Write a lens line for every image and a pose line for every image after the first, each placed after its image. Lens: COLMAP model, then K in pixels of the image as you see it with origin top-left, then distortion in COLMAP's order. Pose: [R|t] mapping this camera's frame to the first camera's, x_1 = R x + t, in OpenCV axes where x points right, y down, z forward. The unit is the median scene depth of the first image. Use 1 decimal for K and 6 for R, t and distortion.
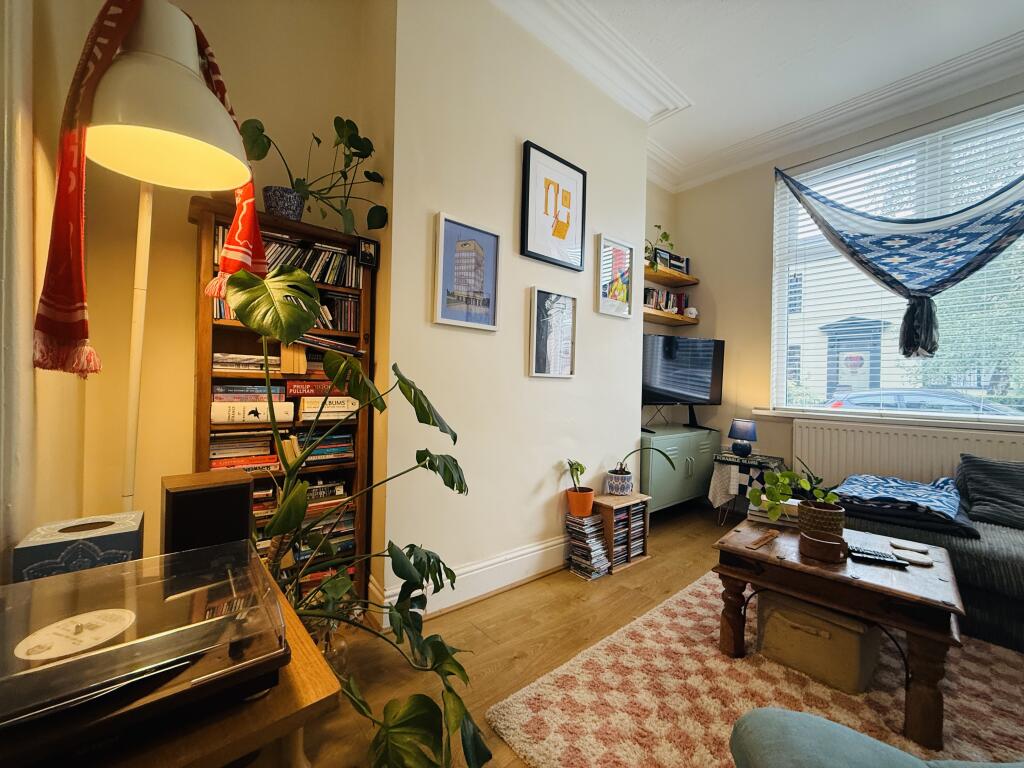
lens RADIAL K [[409.2, 0, 507.4], [0, 409.2, 384.4], [0, 0, 1]] dist [0.001011, -0.000265]
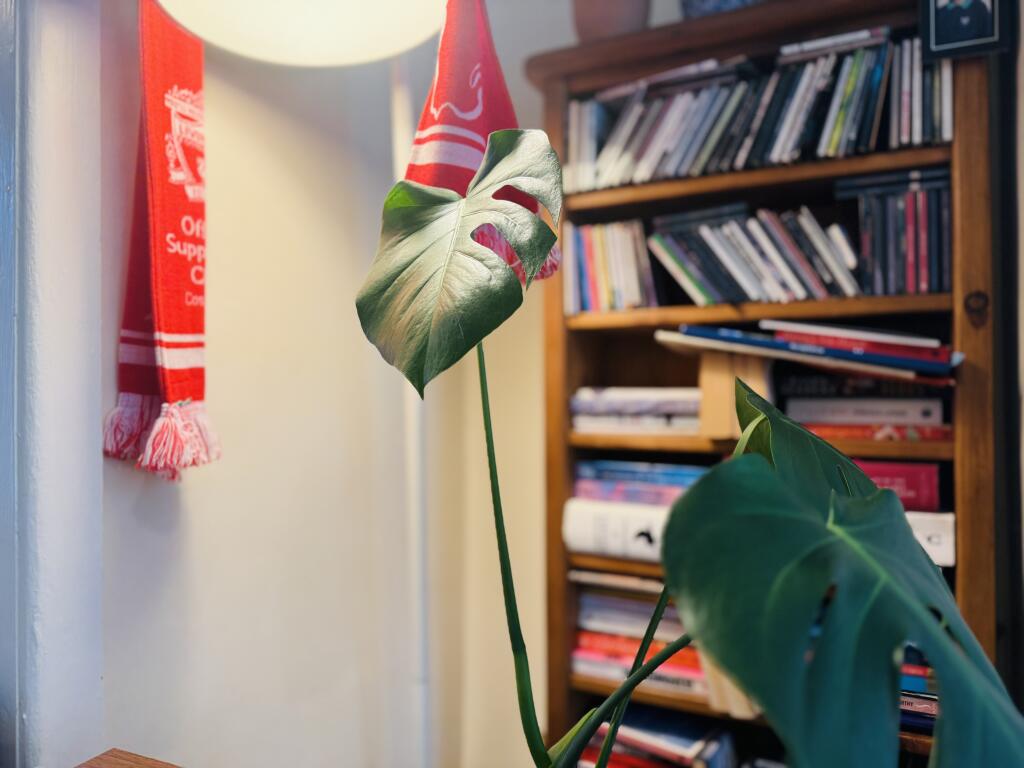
lens RADIAL K [[730.8, 0, 510.6], [0, 730.8, 390.2], [0, 0, 1]] dist [0.003812, -0.008846]
pose [[0.399734, -0.026959, -0.916235, -0.011924], [0.012913, 0.999634, -0.023779, -0.042069], [0.916540, -0.002326, 0.399935, 0.441200]]
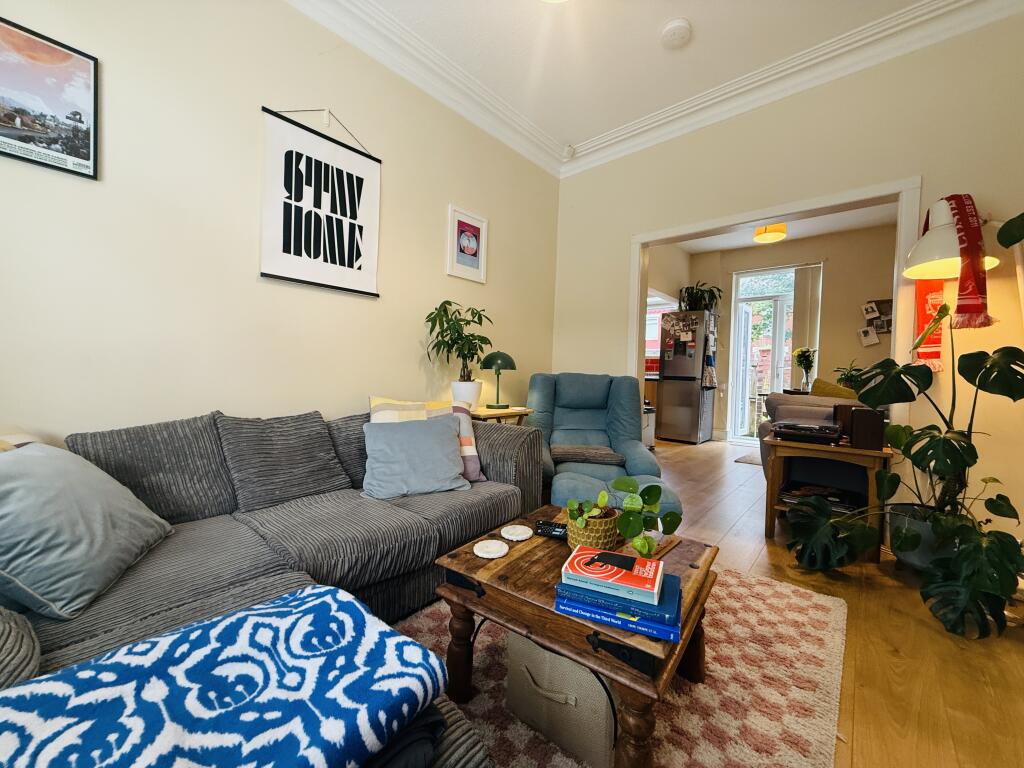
lens RADIAL K [[409.2, 0, 508.7], [0, 409.2, 380.4], [0, 0, 1]] dist [0.001011, -0.000265]
pose [[-0.987802, -0.039858, -0.150525, 0.824832], [-0.042428, 0.999003, 0.013904, 0.043447], [0.149820, 0.020120, -0.988509, 1.362892]]
